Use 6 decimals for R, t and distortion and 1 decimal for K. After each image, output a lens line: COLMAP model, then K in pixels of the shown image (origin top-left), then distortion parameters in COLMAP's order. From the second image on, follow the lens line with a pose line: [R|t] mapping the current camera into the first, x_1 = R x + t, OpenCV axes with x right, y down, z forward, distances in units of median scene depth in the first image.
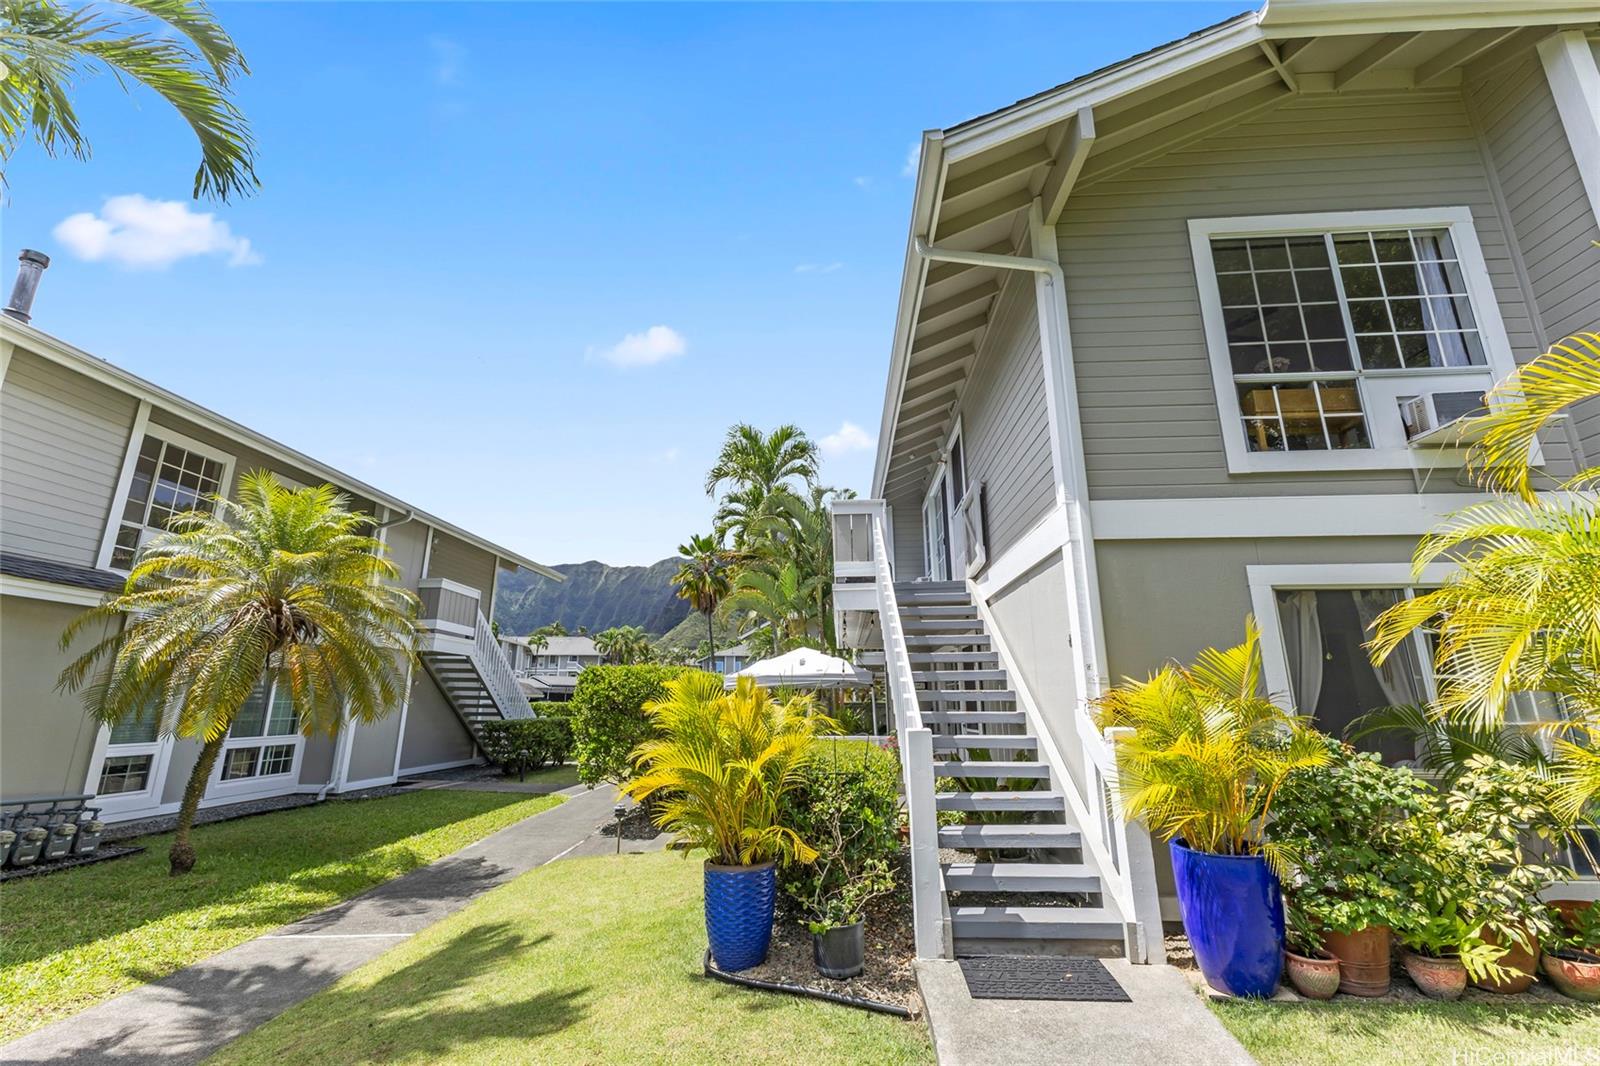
lens RADIAL K [[679.2, 0, 798.8], [0, 679.2, 529.1], [0, 0, 1]] dist [0.000459, -0.000787]
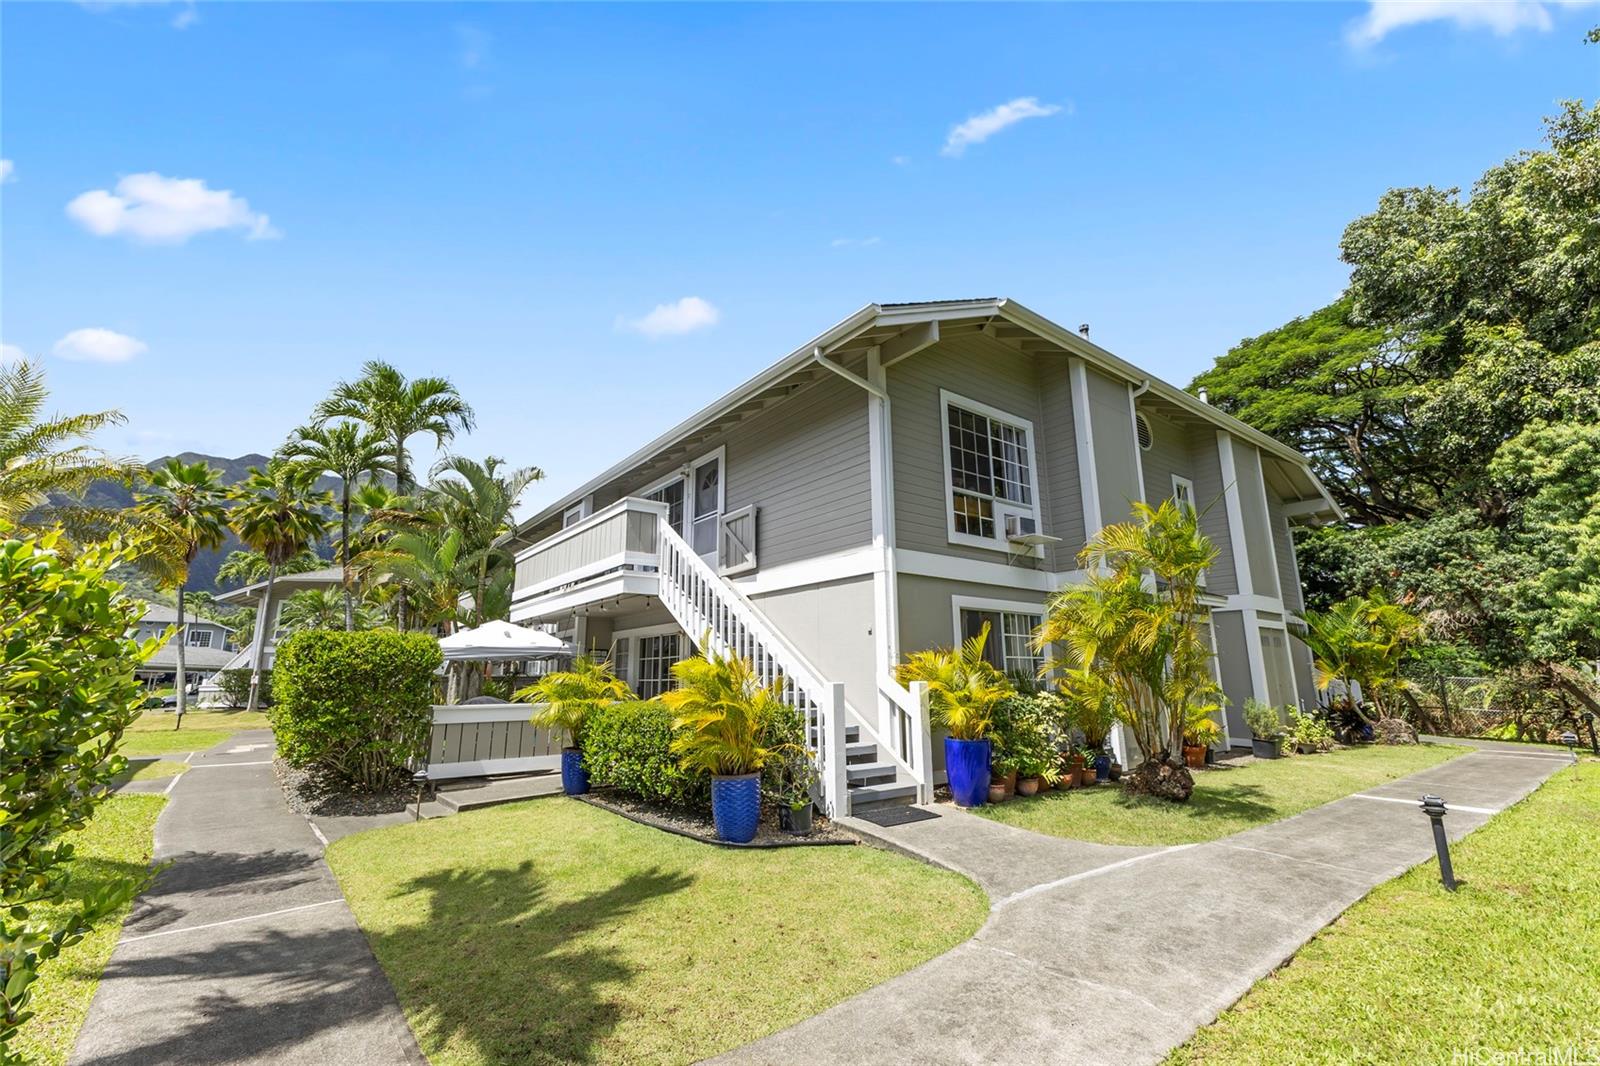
lens RADIAL K [[679.2, 0, 805.3], [0, 679.2, 530.2], [0, 0, 1]] dist [0.000459, -0.000787]
pose [[0.752180, 0.143040, 0.643246, -0.806325], [-0.159613, 0.986636, -0.032757, 0.005573], [-0.639335, -0.078032, 0.764959, -0.125741]]
